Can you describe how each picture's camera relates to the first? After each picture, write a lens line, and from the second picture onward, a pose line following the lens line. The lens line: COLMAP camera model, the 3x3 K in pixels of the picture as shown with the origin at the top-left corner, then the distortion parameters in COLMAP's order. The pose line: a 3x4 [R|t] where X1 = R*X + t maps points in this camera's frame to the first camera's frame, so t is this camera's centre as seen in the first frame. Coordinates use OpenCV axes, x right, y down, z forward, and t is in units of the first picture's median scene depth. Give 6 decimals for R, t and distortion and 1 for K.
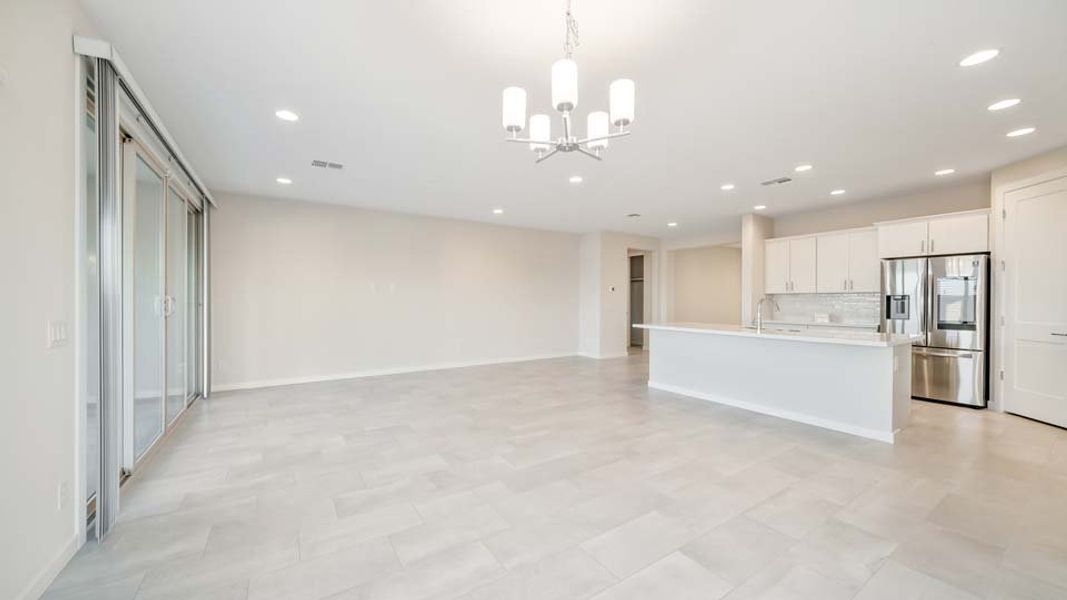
lens RADIAL K [[387.3, 0, 527.5], [0, 387.3, 303.9], [0, 0, 1]] dist [-0.002324, -0.000287]
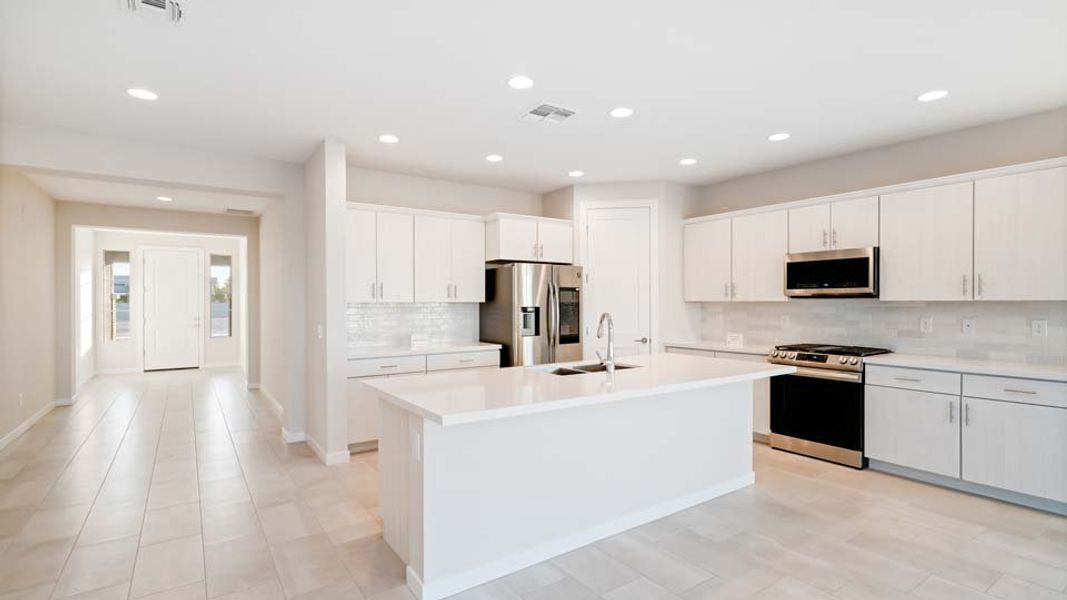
lens RADIAL K [[499.0, 0, 525.4], [0, 499.0, 305.6], [0, 0, 1]] dist [-0.000658, -0.000123]
pose [[-0.023141, -0.007063, 0.999707, -0.092939], [0.012273, 0.999898, 0.007349, -0.030579], [-0.999657, 0.012440, -0.023052, 0.968654]]
